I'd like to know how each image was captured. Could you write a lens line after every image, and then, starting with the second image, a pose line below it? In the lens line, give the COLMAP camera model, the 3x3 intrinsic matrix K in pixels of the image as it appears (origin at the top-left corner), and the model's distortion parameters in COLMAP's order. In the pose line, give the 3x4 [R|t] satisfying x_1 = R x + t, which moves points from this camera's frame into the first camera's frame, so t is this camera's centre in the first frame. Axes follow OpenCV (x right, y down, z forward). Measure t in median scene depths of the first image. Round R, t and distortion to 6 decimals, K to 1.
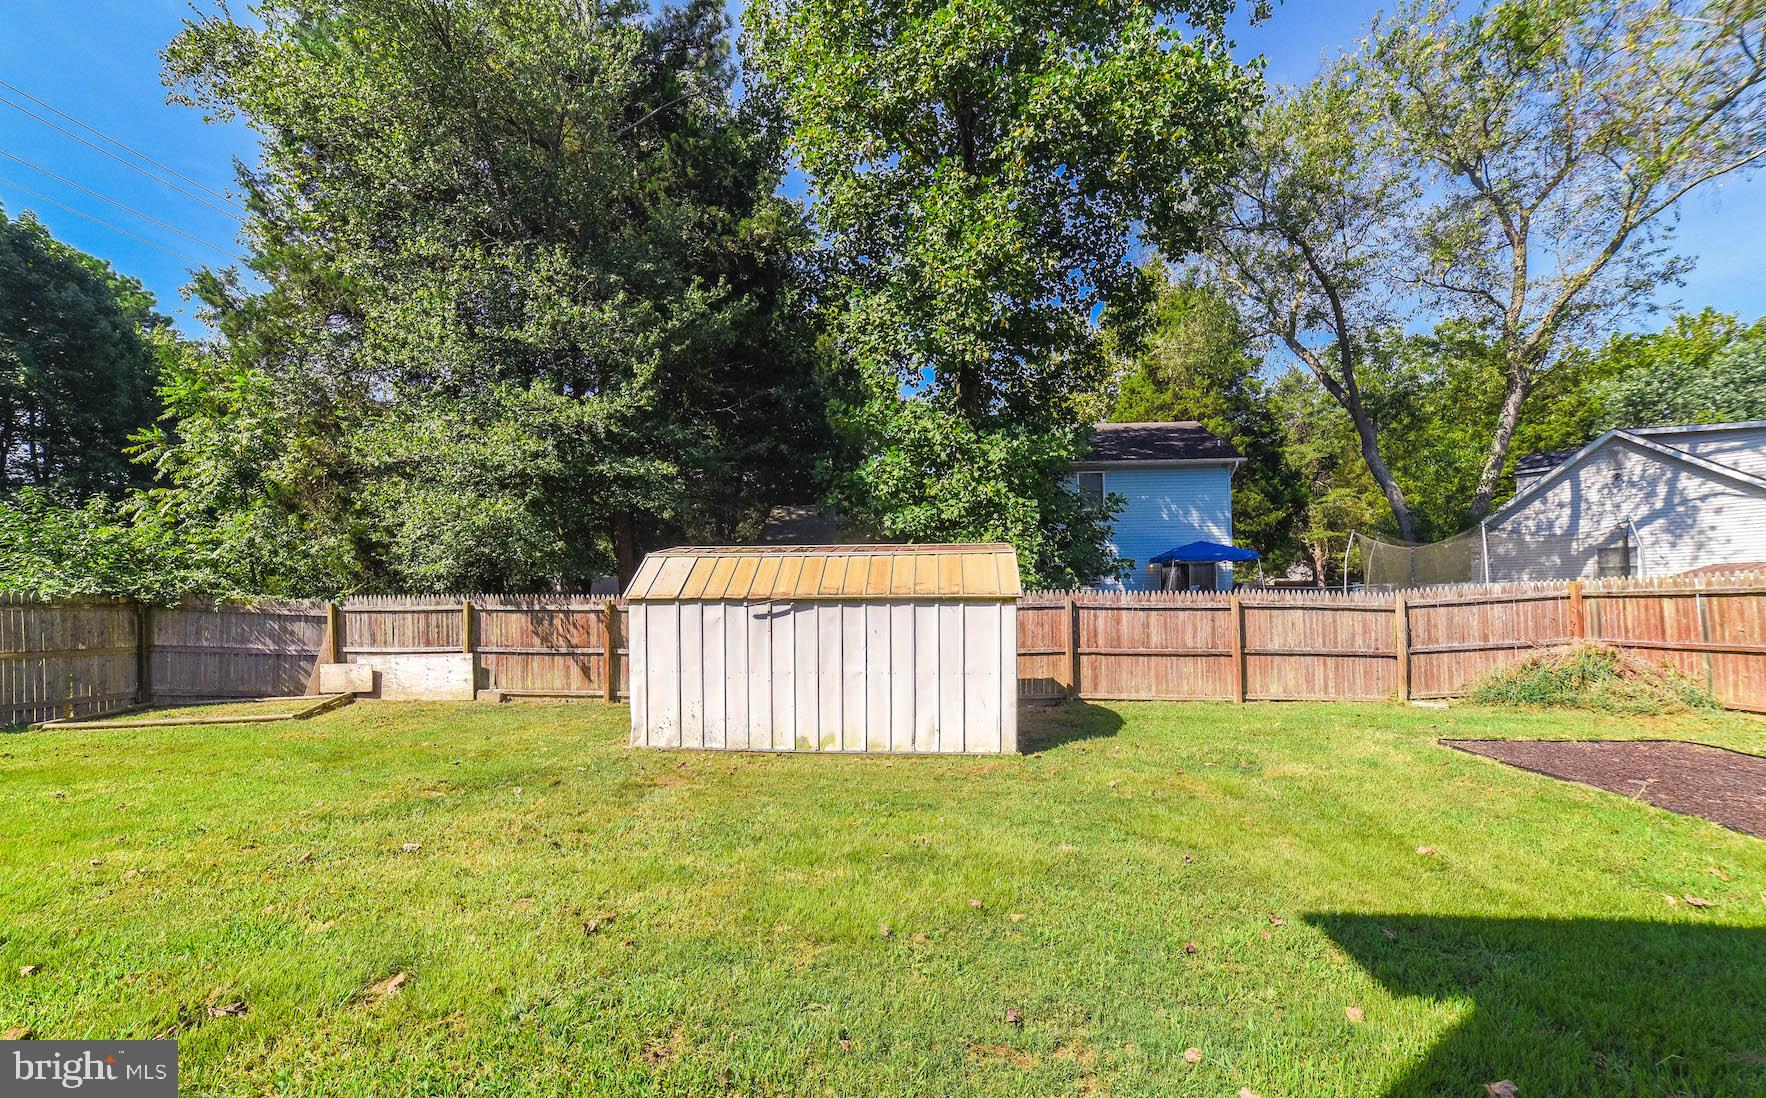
lens RADIAL K [[725.5, 0, 882.6], [0, 725.5, 590.6], [0, 0, 1]] dist [-0.022786, 0.000102]
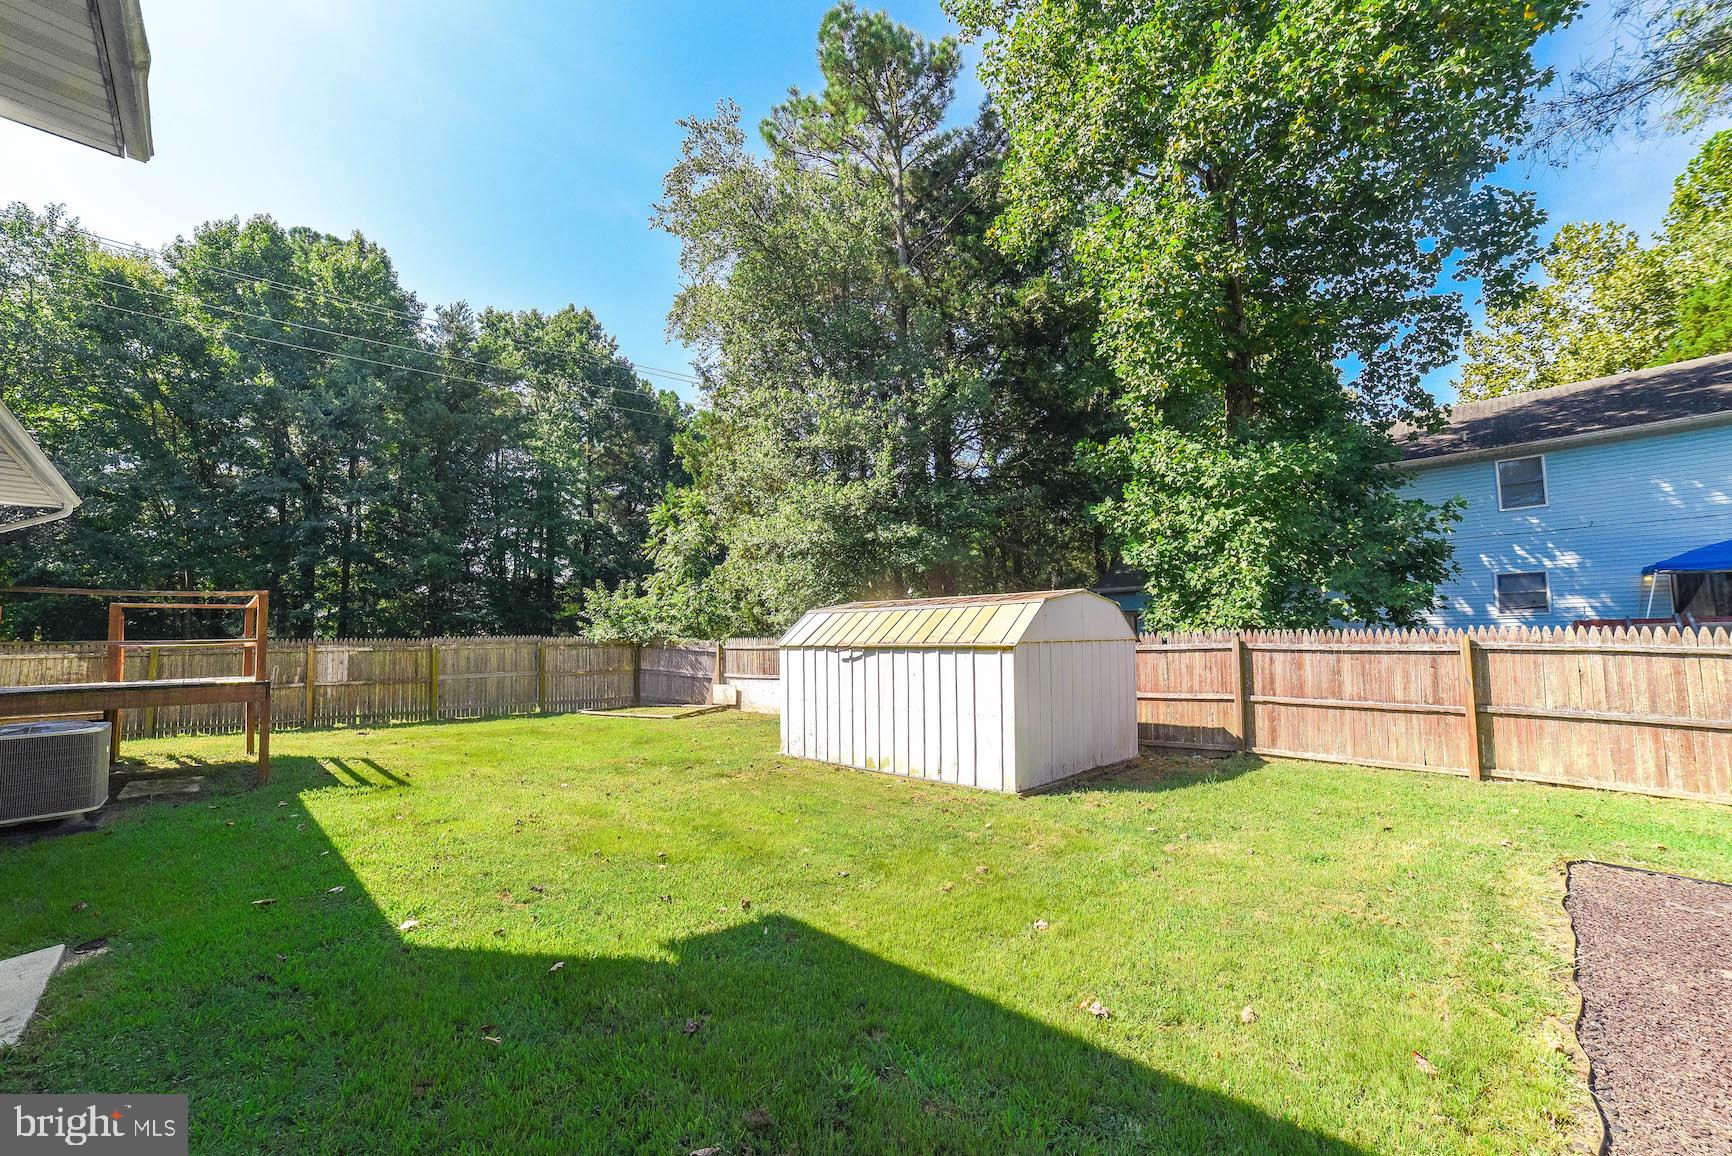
lens RADIAL K [[705.3, 0, 836.0], [0, 705.3, 585.4], [0, 0, 1]] dist [-0.058431, 0.038164]
pose [[0.774235, -0.051935, -0.630764, 0.420189], [0.021104, 0.998192, -0.056283, -0.018170], [0.632546, 0.030264, 0.773931, 0.019068]]
